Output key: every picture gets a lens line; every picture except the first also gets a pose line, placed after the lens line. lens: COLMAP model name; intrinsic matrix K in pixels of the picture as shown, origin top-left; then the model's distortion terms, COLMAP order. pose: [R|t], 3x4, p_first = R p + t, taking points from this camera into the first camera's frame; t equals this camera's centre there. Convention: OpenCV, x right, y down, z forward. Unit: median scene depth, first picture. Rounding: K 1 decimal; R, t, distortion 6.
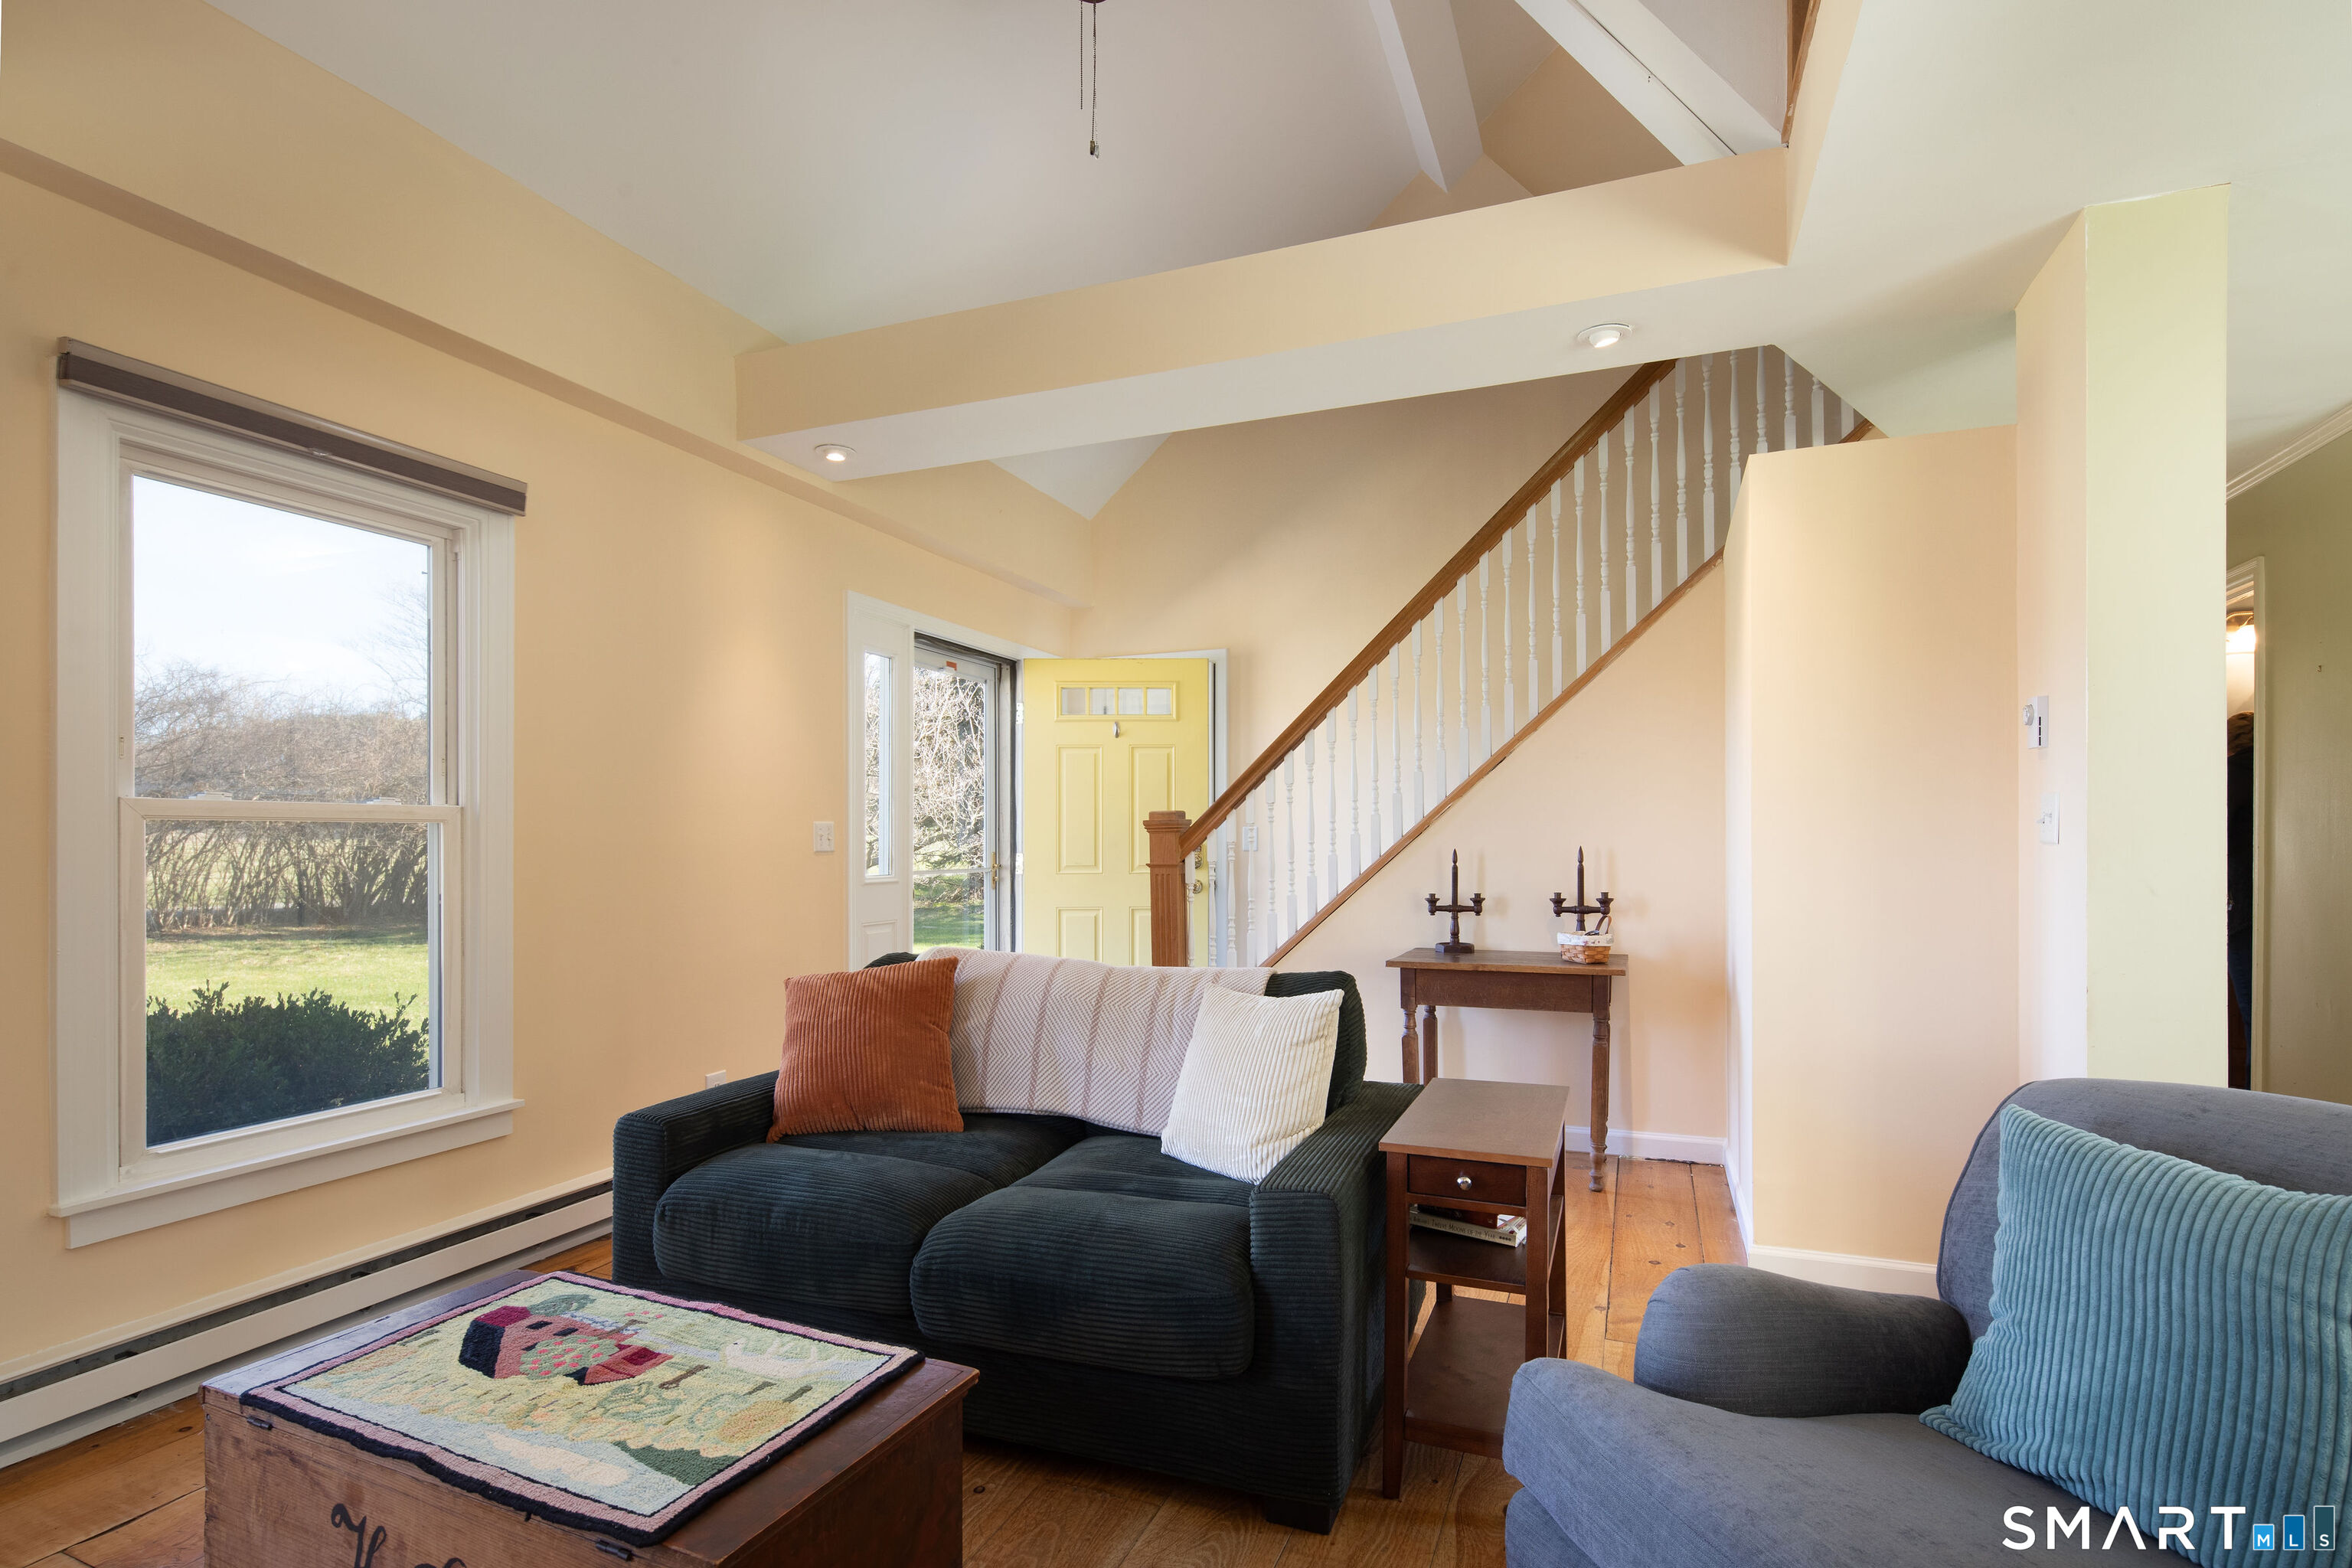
lens RADIAL K [[1158.0, 0, 1168.3], [0, 1158.0, 783.6], [0, 0, 1]] dist [0.008601, -0.003651]
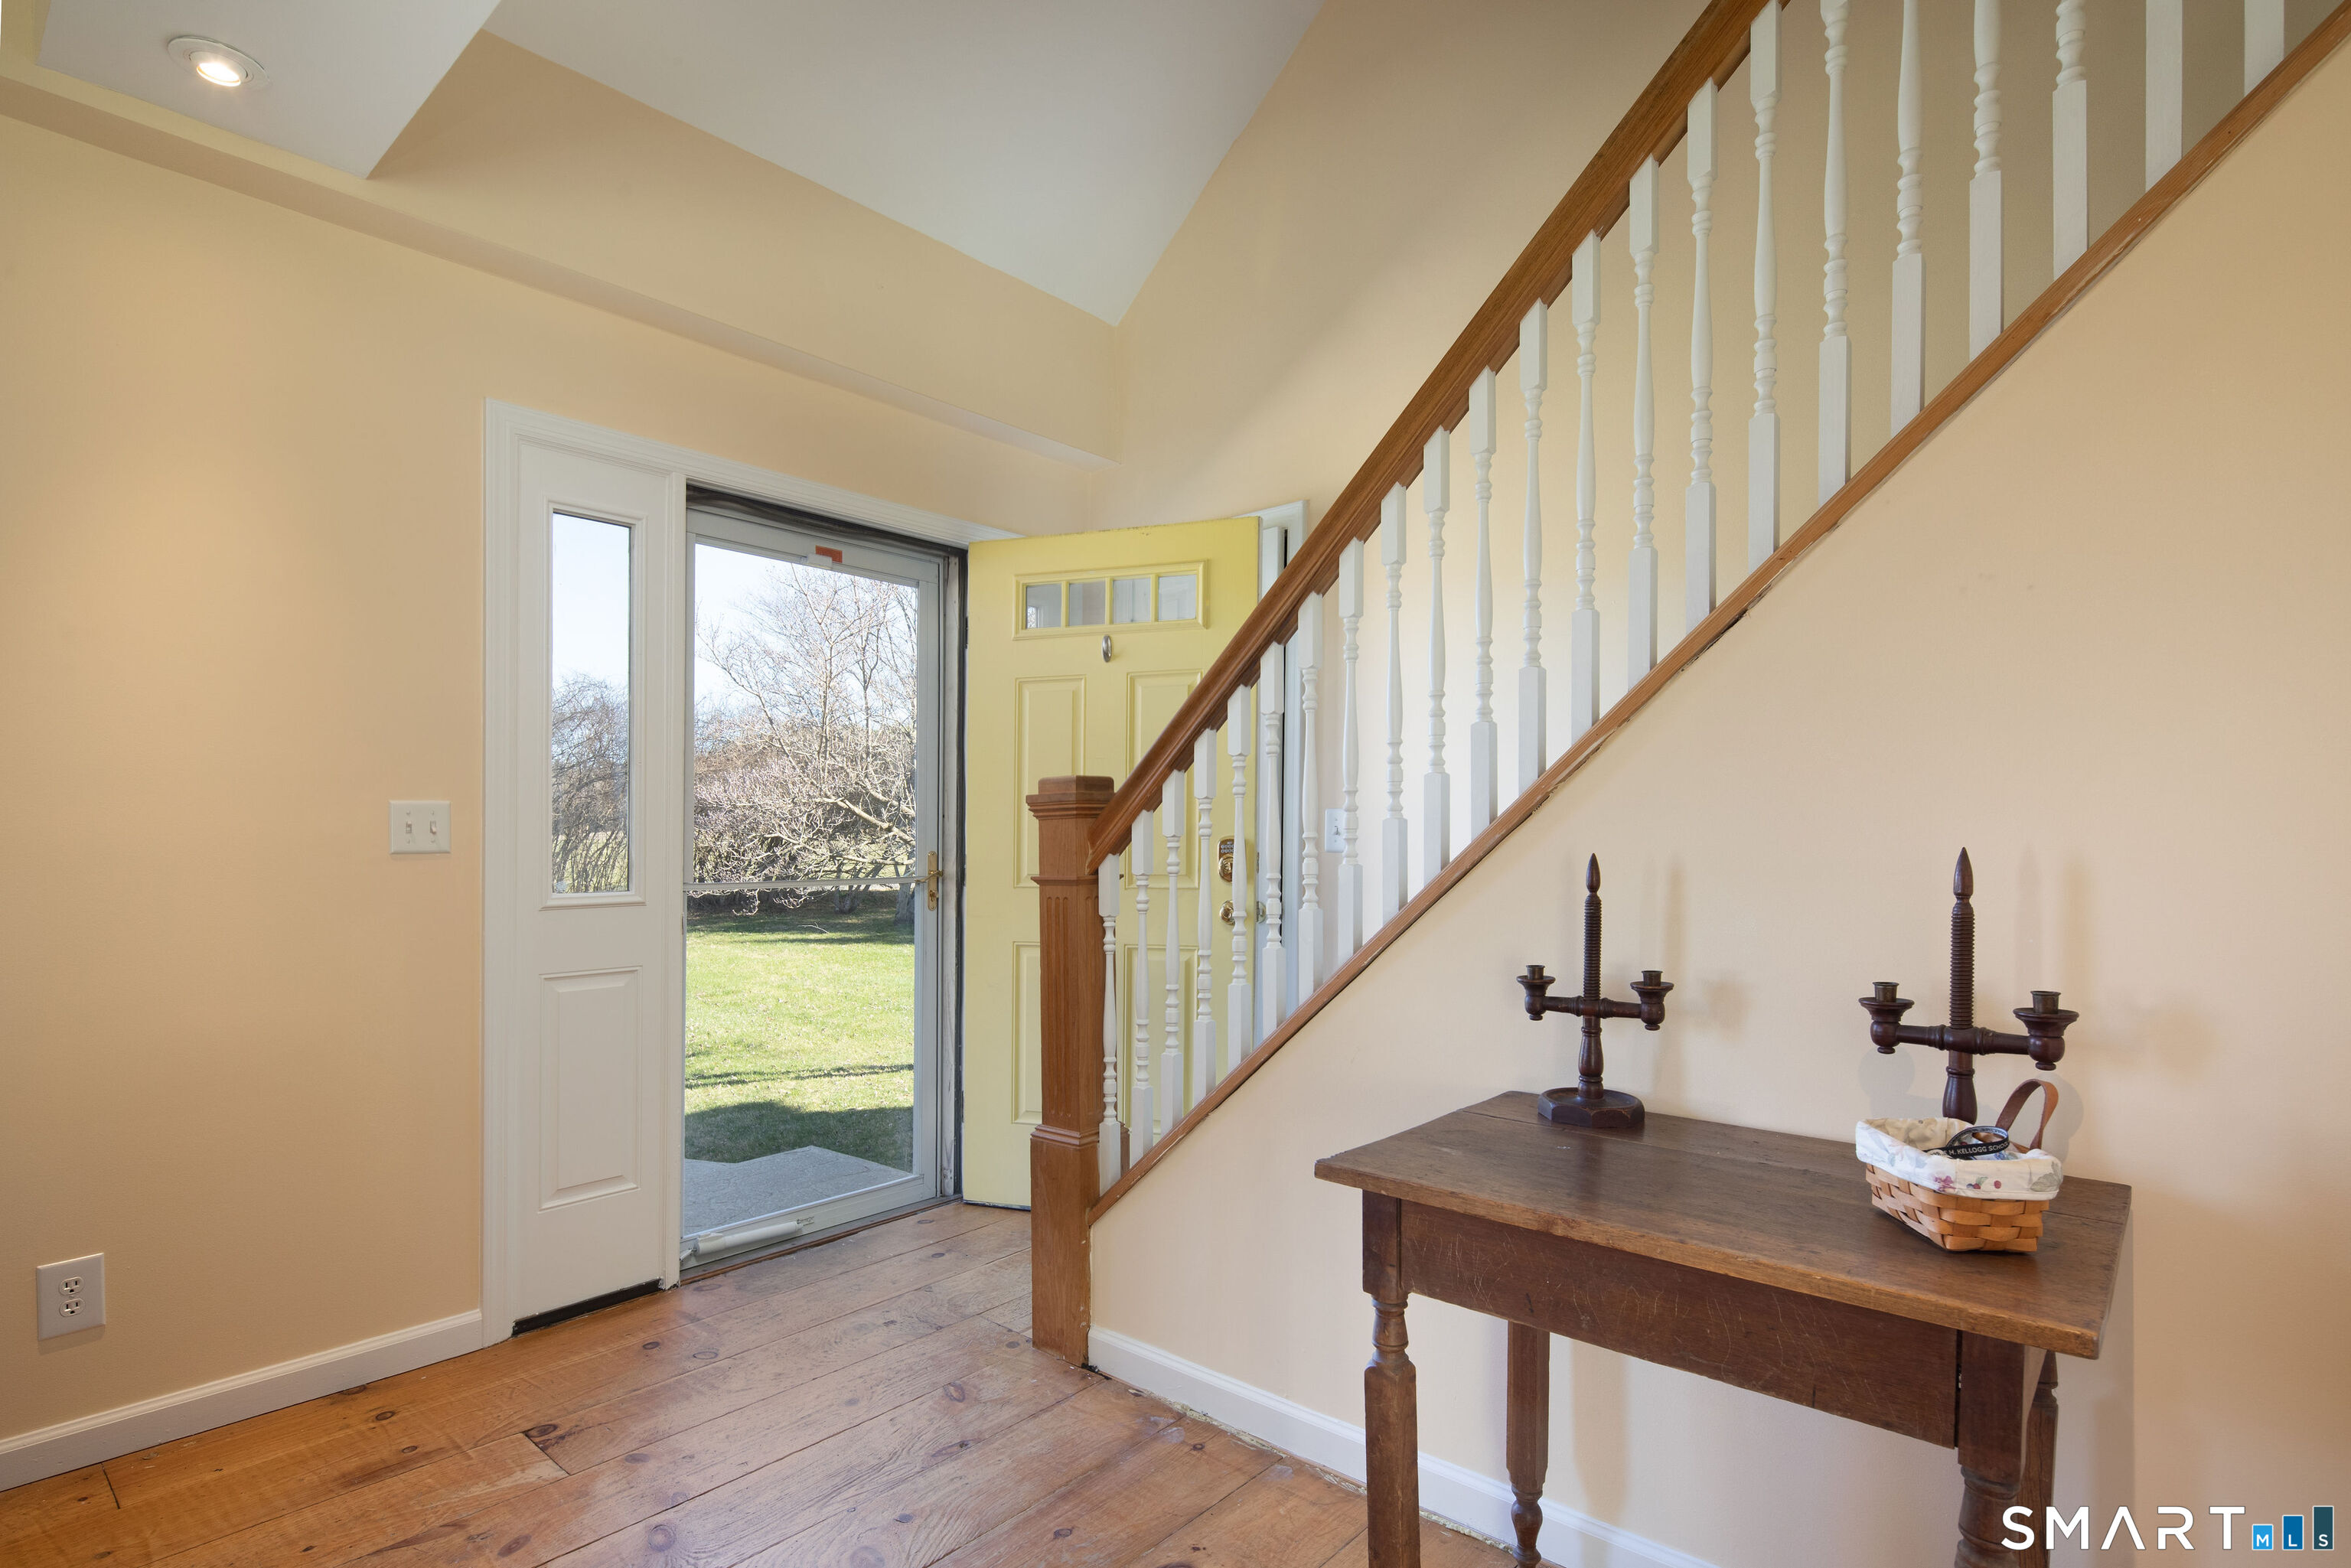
lens RADIAL K [[1157.5, 0, 1161.0], [0, 1157.5, 827.9], [0, 0, 1]] dist [0.008601, -0.003651]
pose [[0.944037, -0.002834, -0.329826, 0.238716], [0.017651, 0.998964, 0.041940, 0.028956], [0.329366, -0.045415, 0.943109, 0.586766]]
